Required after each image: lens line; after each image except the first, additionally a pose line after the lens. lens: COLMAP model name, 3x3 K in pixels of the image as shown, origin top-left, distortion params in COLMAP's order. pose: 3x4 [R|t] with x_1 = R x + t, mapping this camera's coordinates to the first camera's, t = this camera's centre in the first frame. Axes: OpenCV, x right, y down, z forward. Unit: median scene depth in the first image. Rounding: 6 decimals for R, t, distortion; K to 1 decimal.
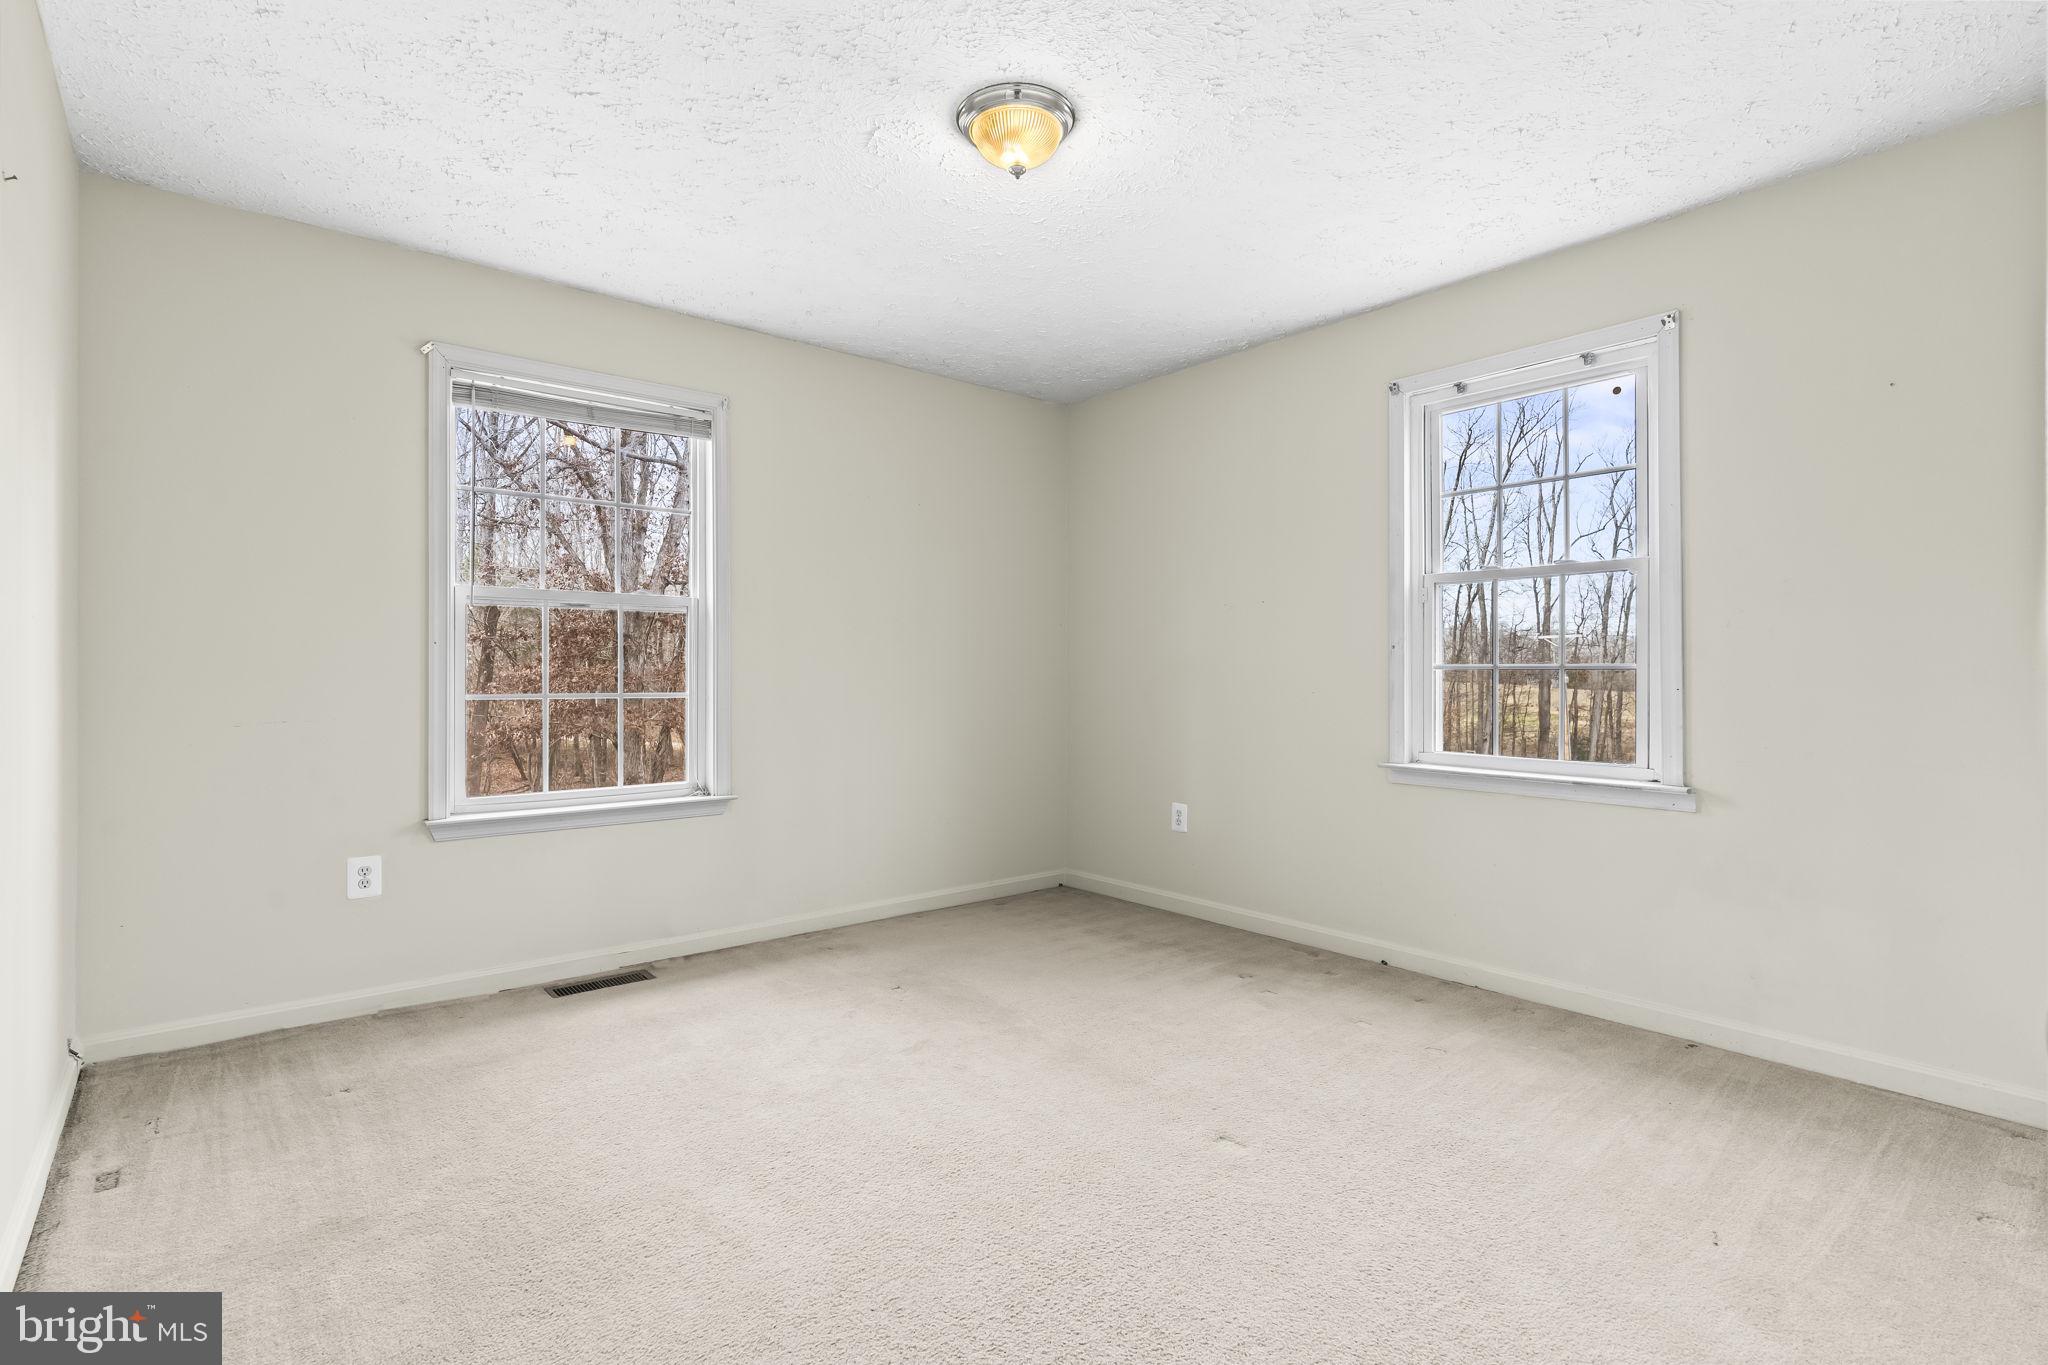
lens RADIAL K [[977.4, 0, 1016.5], [0, 977.4, 664.5], [0, 0, 1]] dist [-0.002449, -0.000548]
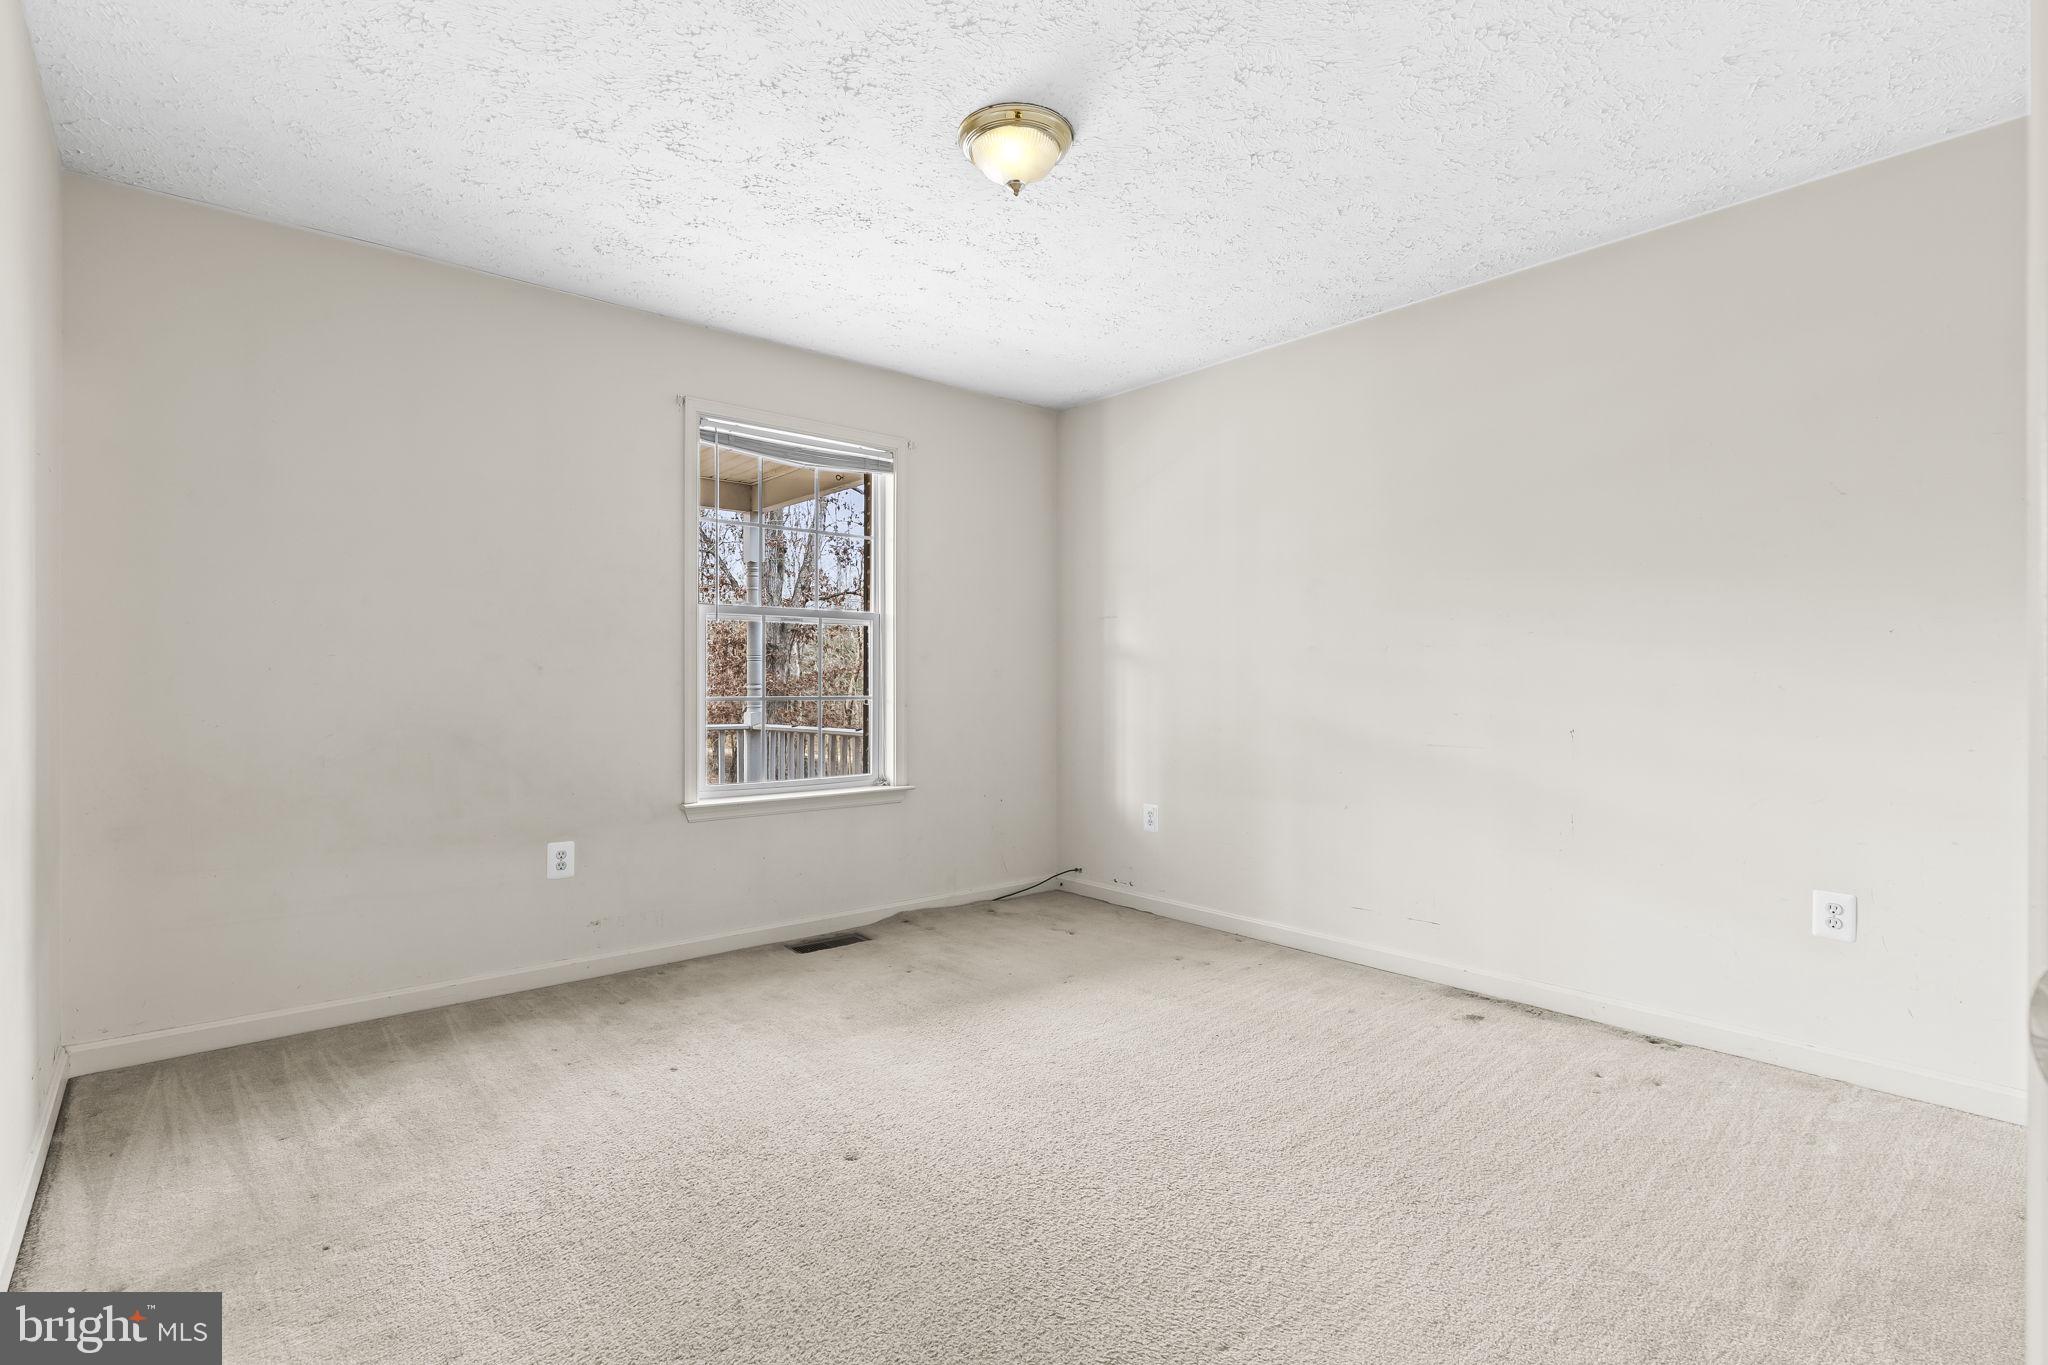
lens RADIAL K [[977.4, 0, 1016.5], [0, 977.4, 664.5], [0, 0, 1]] dist [-0.002449, -0.000548]
pose [[0.999855, 0.002198, 0.016858, -0.165443], [-0.002049, 0.999959, -0.008809, 0.001762], [-0.016877, 0.008773, 0.999819, -0.133936]]
